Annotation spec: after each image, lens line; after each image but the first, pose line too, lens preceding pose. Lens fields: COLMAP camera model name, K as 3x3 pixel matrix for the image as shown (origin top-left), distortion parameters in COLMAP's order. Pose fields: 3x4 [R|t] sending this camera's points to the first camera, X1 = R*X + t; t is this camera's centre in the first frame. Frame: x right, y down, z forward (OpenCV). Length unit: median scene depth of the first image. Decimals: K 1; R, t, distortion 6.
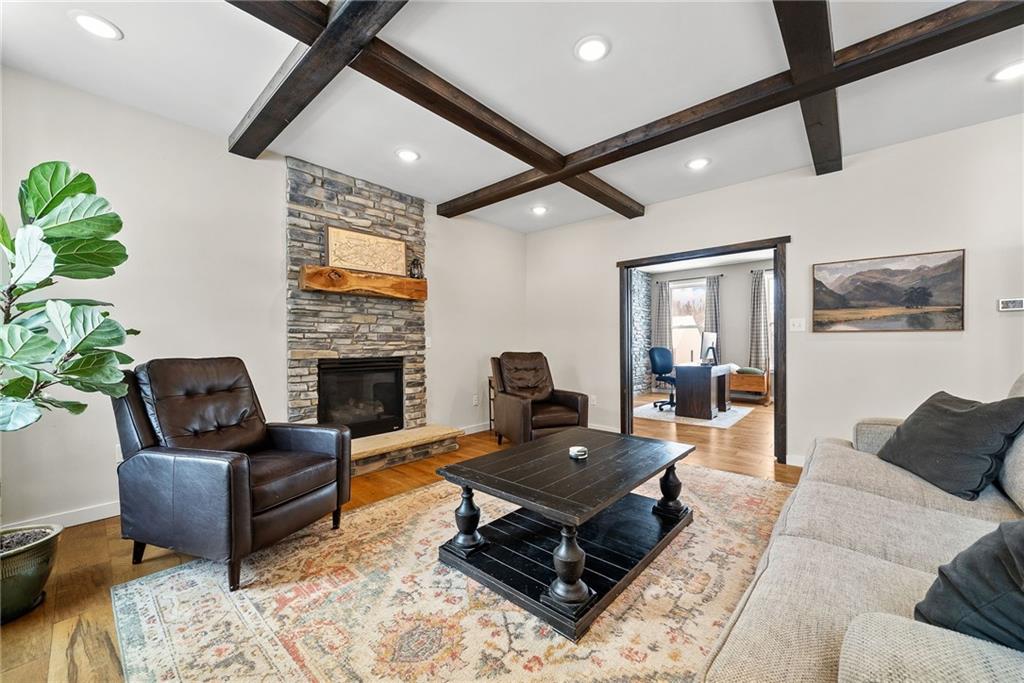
lens RADIAL K [[392.2, 0, 518.7], [0, 392.2, 345.0], [0, 0, 1]] dist [-0.002589, 0.000501]
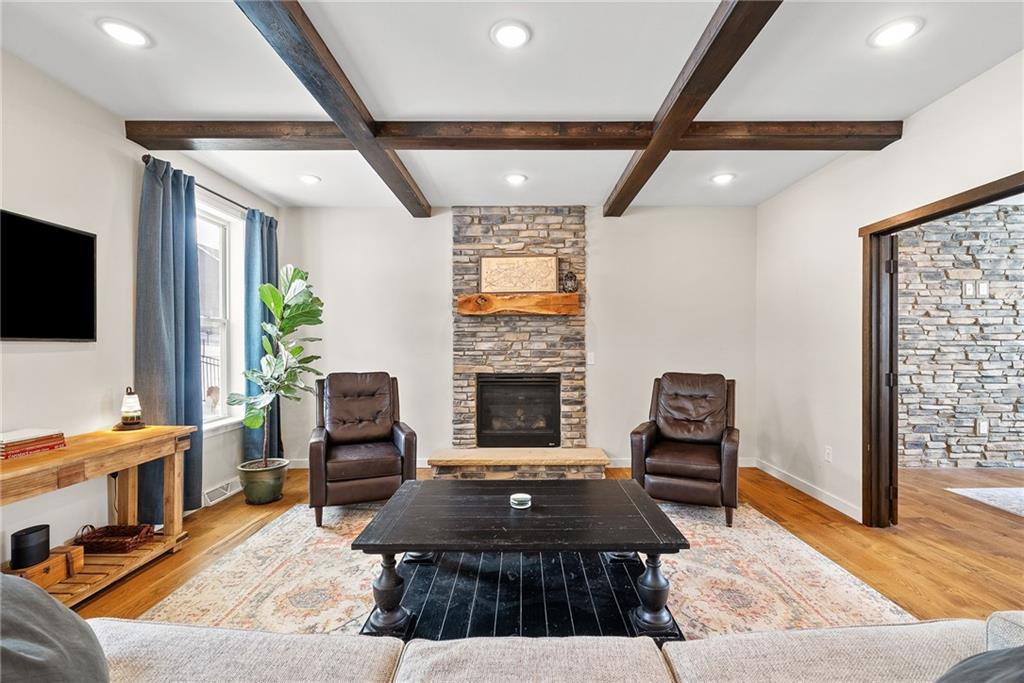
lens RADIAL K [[449.6, 0, 518.7], [0, 449.6, 350.1], [0, 0, 1]] dist [0.000896, -0.000353]
pose [[0.657425, 0.006367, -0.753493, 0.541718], [-0.001114, 0.999971, 0.007478, -0.040517], [0.753519, -0.004077, 0.657413, 0.207143]]
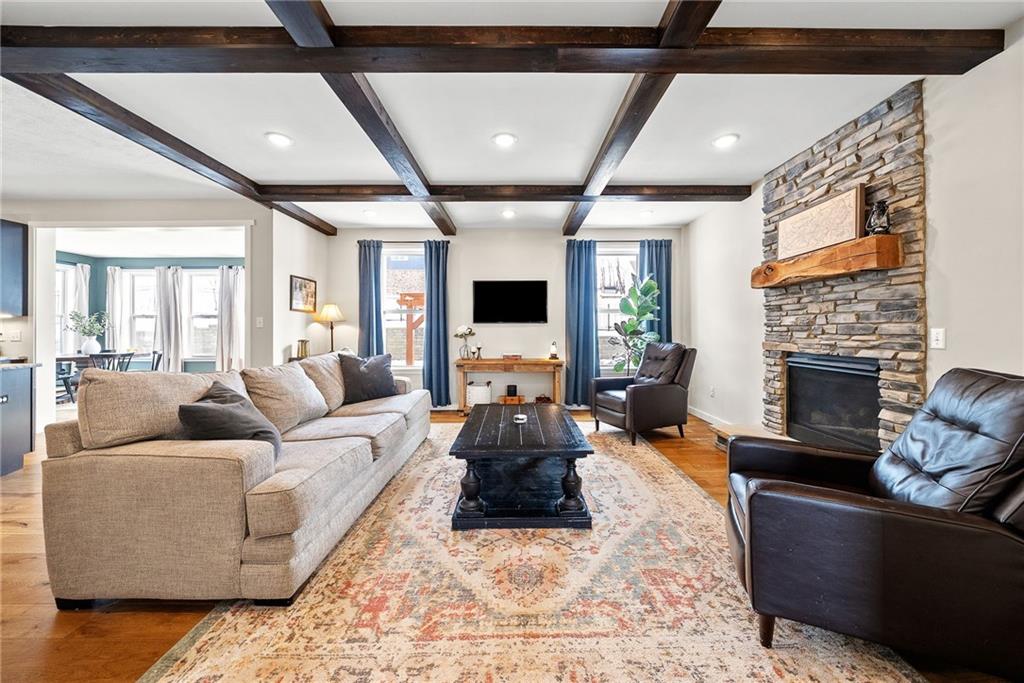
lens RADIAL K [[354.3, 0, 519.1], [0, 354.3, 326.6], [0, 0, 1]] dist [-0.001292, -0.000089]
pose [[-0.745451, -0.000711, -0.666560, 0.593969], [0.004303, 0.999973, -0.005880, -0.025759], [0.666547, -0.007251, -0.745428, 1.162472]]
